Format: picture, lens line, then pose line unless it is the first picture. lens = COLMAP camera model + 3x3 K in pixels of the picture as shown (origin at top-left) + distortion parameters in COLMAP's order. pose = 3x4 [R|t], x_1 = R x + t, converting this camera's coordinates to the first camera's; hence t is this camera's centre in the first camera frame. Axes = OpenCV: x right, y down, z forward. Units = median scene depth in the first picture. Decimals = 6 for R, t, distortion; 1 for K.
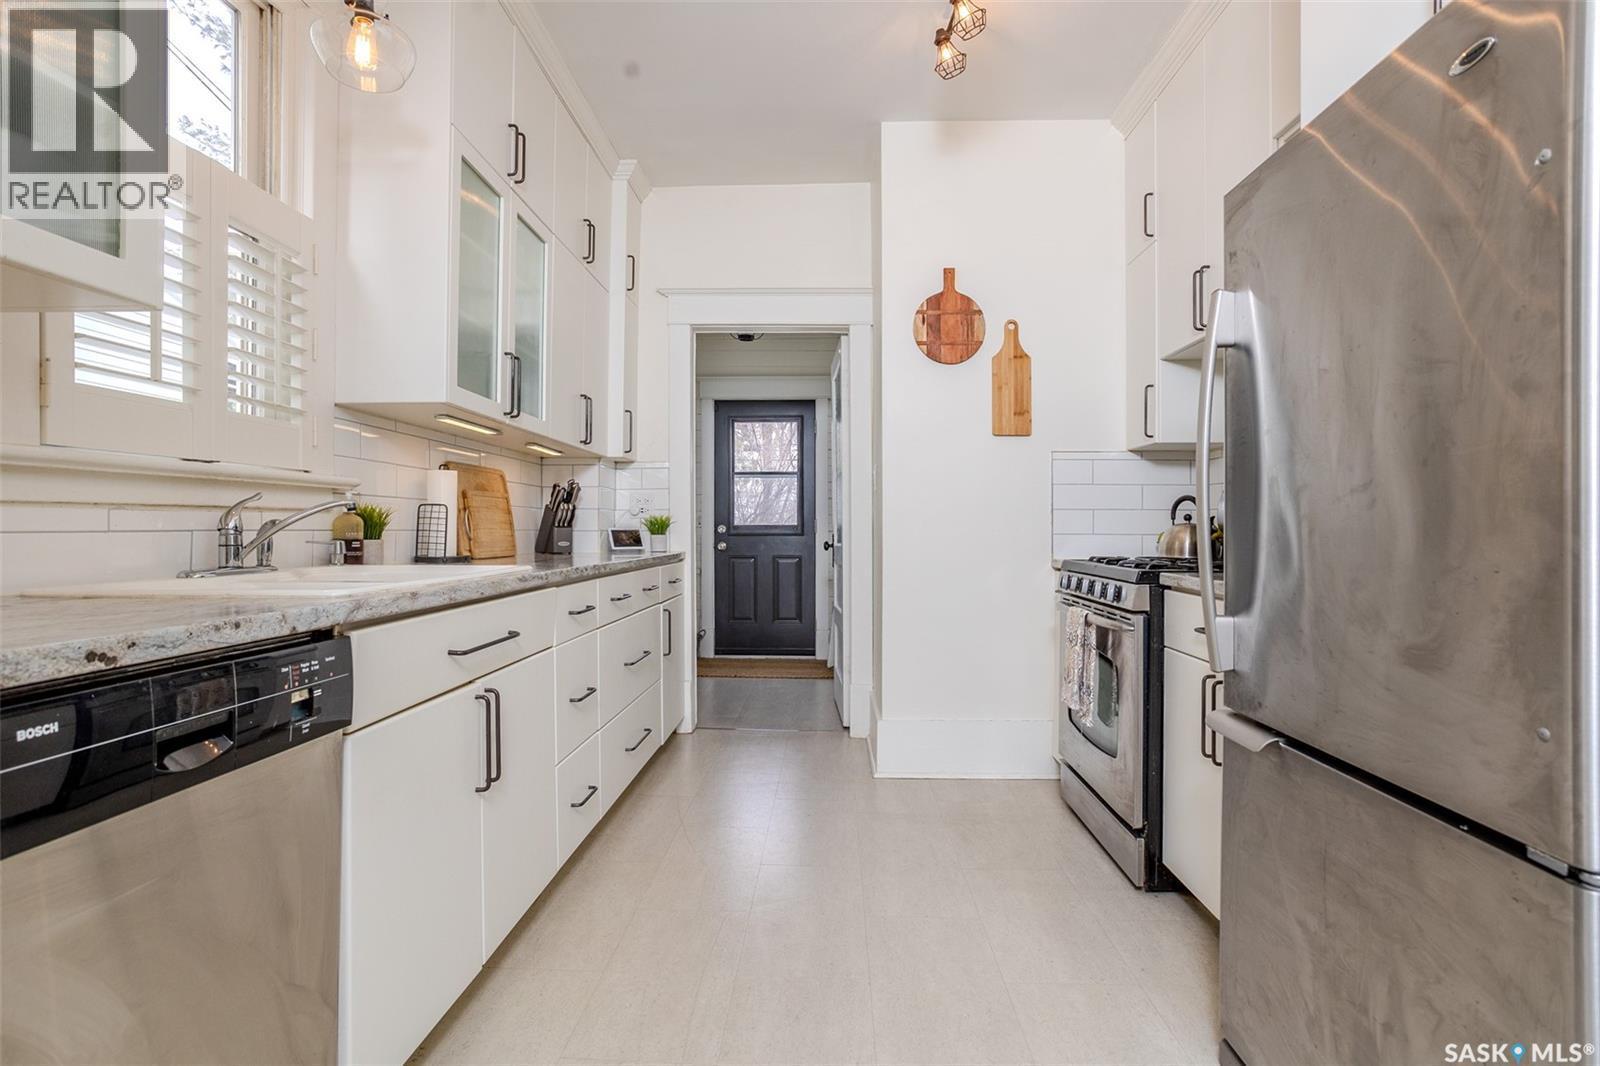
lens RADIAL K [[783.0, 0, 798.4], [0, 783.0, 535.2], [0, 0, 1]] dist [-0.058825, 0.036165]
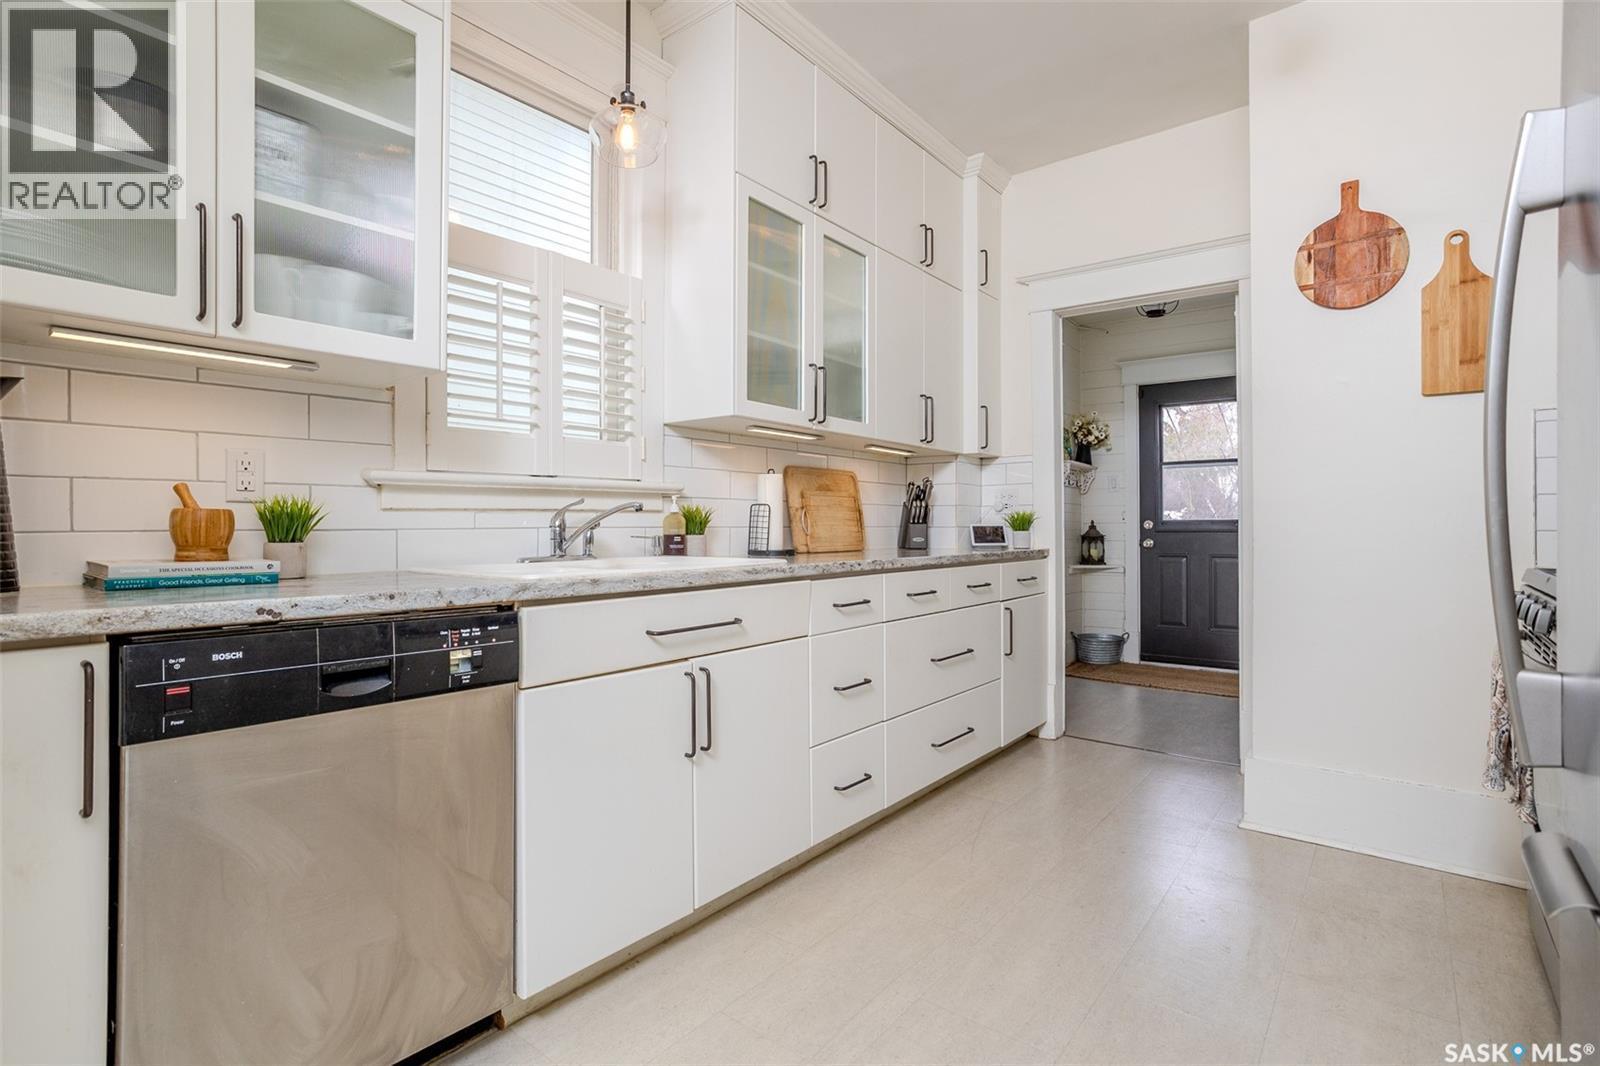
lens RADIAL K [[757.6, 0, 800.0], [0, 757.6, 533.0], [0, 0, 1]] dist [-0.056762, 0.031363]
pose [[0.811803, 0.002480, -0.583926, 0.181799], [-0.001081, 0.999996, 0.002745, -0.000515], [0.583930, -0.001597, 0.811802, 0.096412]]
